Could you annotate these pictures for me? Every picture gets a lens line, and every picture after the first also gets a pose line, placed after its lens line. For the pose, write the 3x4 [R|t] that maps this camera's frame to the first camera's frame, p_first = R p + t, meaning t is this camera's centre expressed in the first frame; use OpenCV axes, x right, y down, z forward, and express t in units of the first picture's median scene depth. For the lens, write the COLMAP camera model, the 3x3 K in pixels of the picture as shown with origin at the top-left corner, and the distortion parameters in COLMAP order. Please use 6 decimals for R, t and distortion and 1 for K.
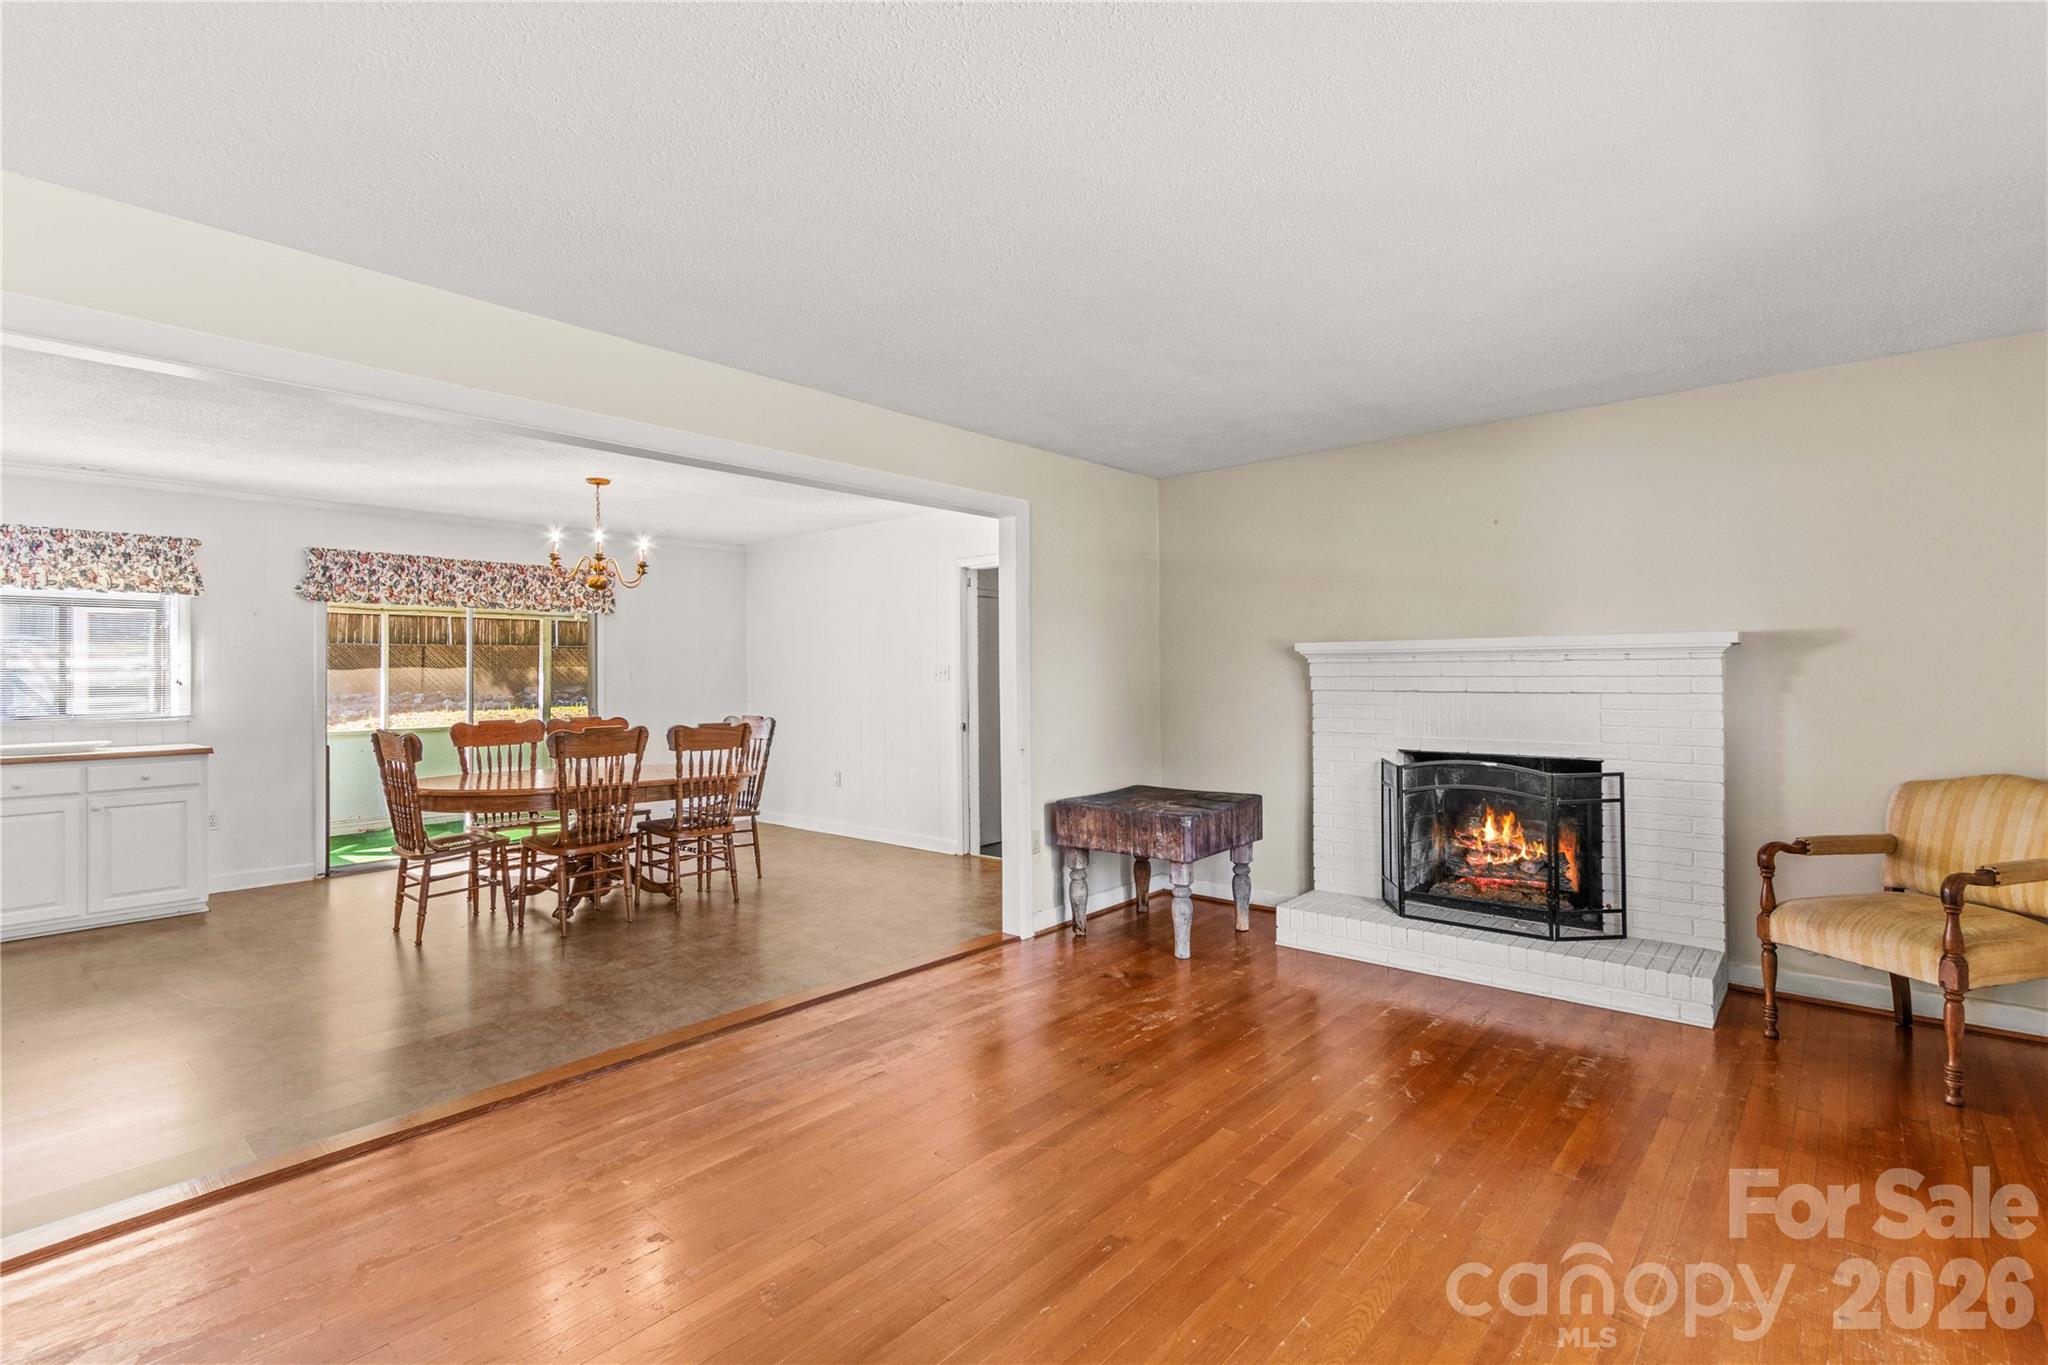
lens RADIAL K [[954.8, 0, 1003.2], [0, 954.8, 676.2], [0, 0, 1]] dist [0.008301, -0.000383]
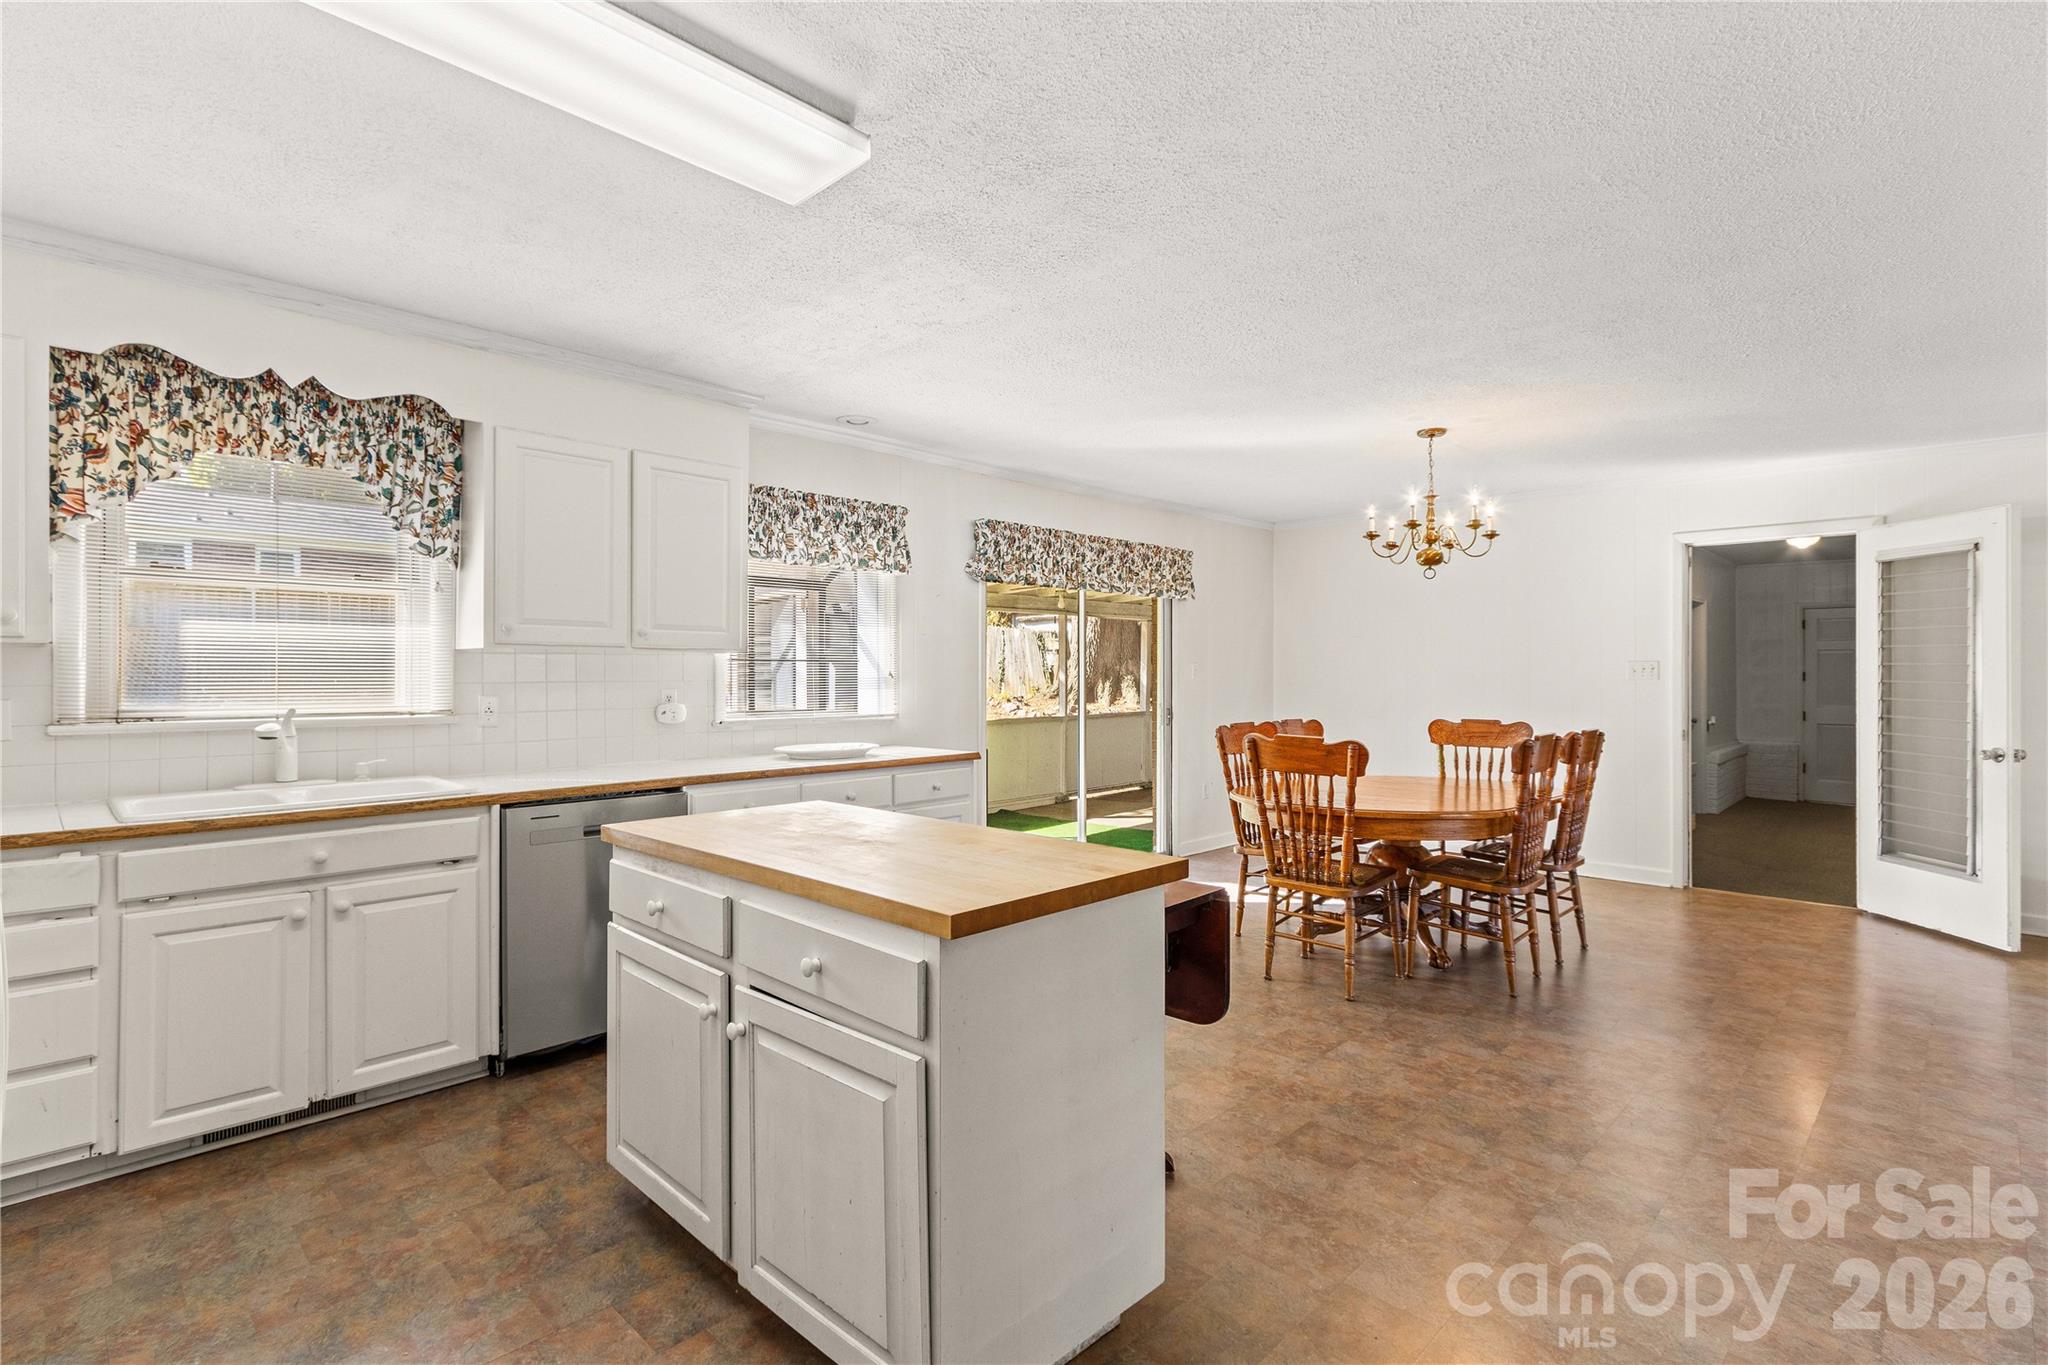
lens RADIAL K [[954.8, 0, 1003.2], [0, 954.8, 676.2], [0, 0, 1]] dist [0.008301, -0.000383]
pose [[0.997889, 0.004845, -0.064769, -0.848235], [-0.004754, 0.999987, 0.001560, 0.007244], [0.064776, -0.001249, 0.997899, 0.187806]]
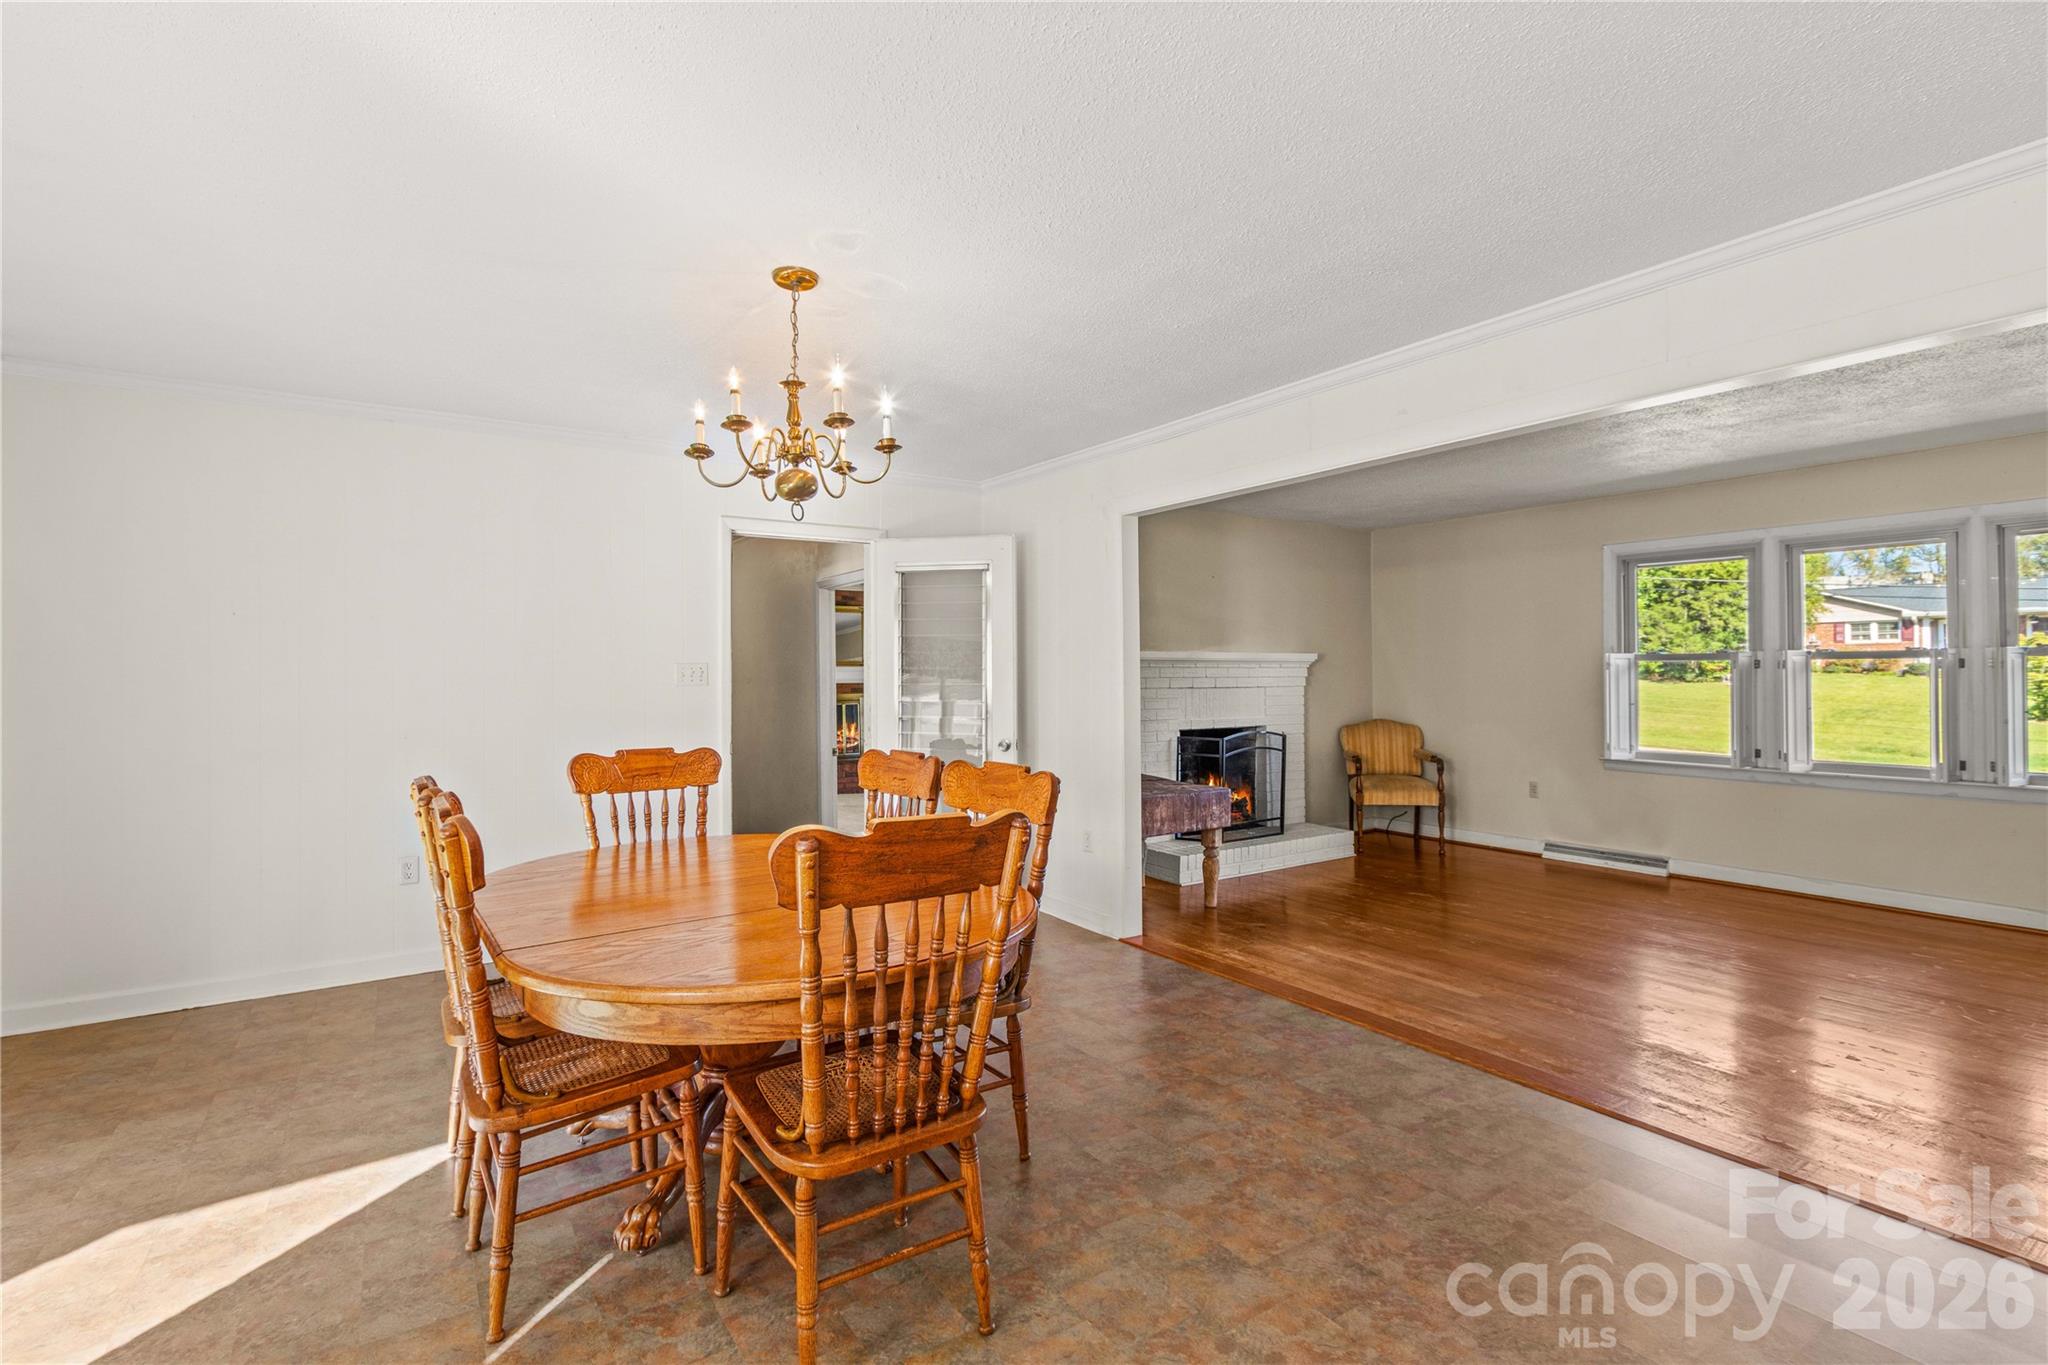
lens RADIAL K [[942.7, 0, 980.4], [0, 942.7, 669.4], [0, 0, 1]] dist [-0.011191, -0.000551]
pose [[0.282482, 0.013259, 0.959181, -0.987435], [0.004973, 0.999871, -0.015286, 0.007958], [-0.959260, 0.009088, 0.282379, 0.883345]]
